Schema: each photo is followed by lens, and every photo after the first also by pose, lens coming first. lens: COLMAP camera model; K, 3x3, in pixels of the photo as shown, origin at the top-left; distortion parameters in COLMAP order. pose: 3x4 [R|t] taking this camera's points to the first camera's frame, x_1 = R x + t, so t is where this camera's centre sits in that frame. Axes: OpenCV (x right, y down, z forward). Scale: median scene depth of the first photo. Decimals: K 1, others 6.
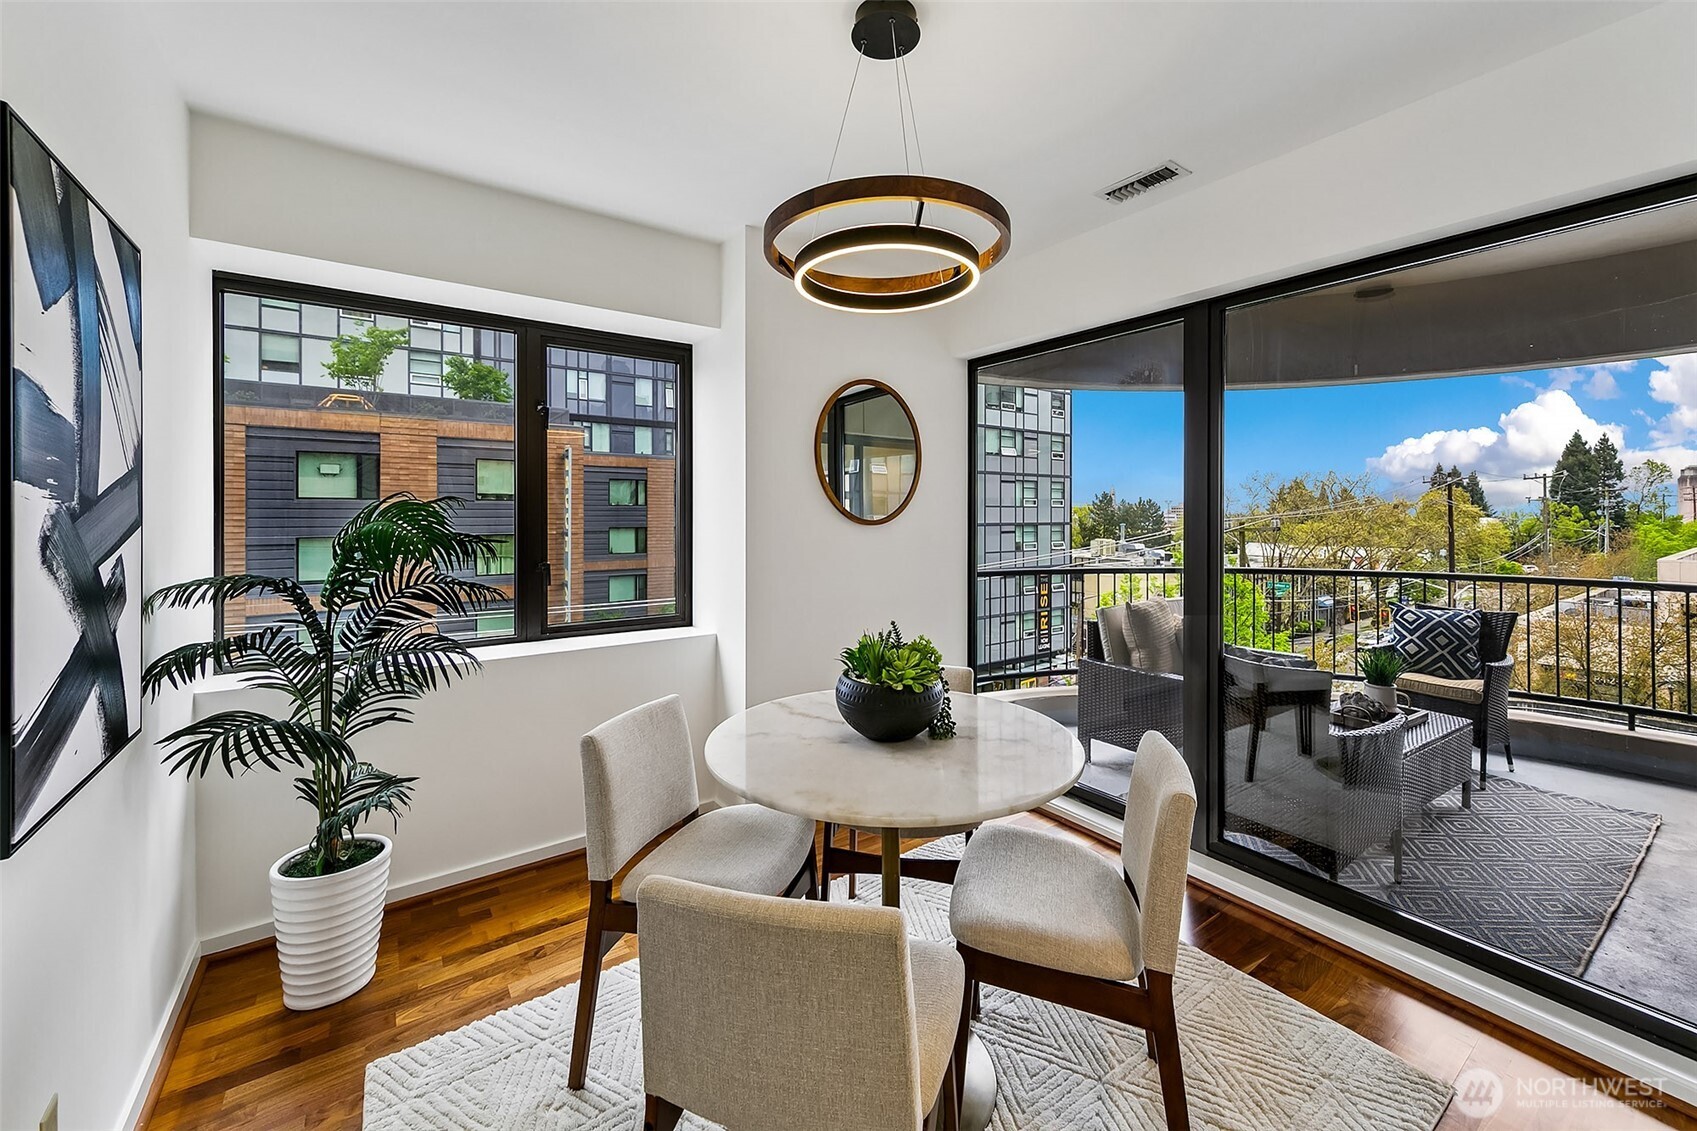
lens RADIAL K [[676.5, 0, 855.0], [0, 676.5, 519.2], [0, 0, 1]] dist [0.001379, 0.000243]
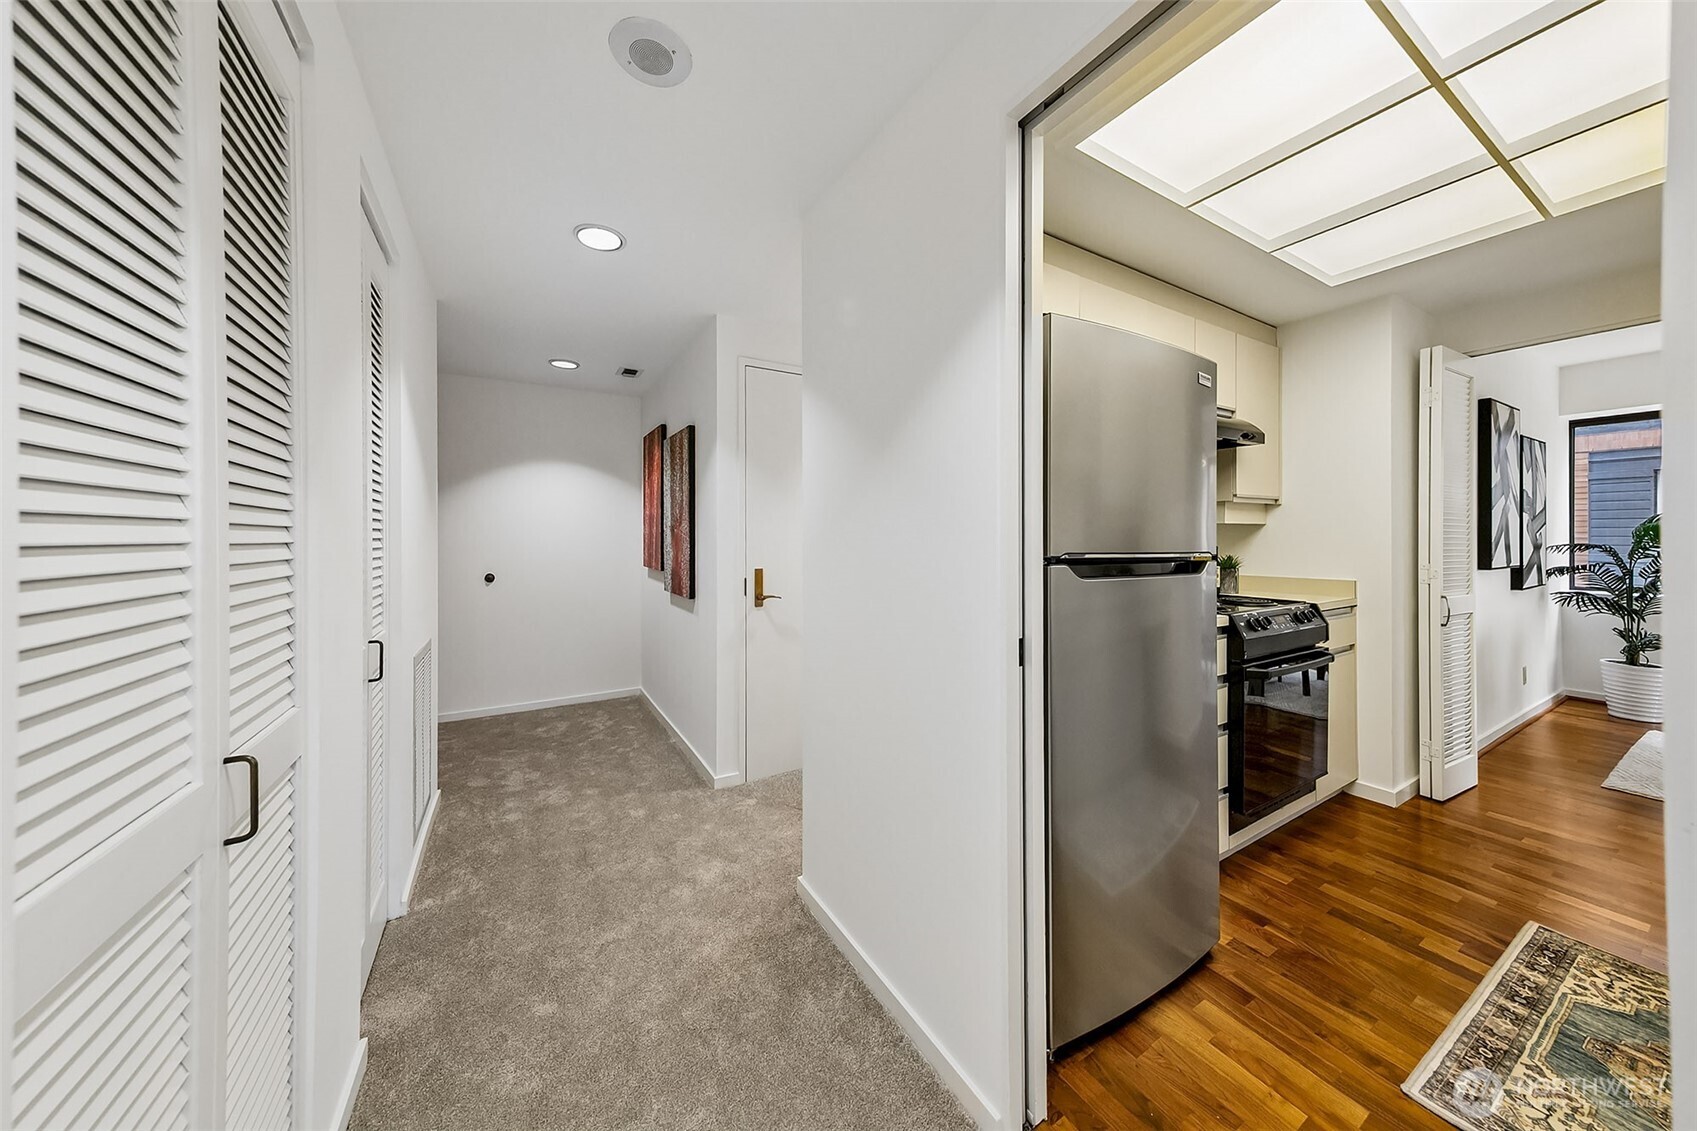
lens RADIAL K [[533.3, 0, 847.8], [0, 533.3, 538.1], [0, 0, 1]] dist [0.012201, 0.000086]
pose [[-0.097630, -0.000329, -0.995223, 0.194189], [-0.003406, 0.999994, 0.000003, 0.008896], [0.995217, 0.003390, -0.097630, -0.214859]]
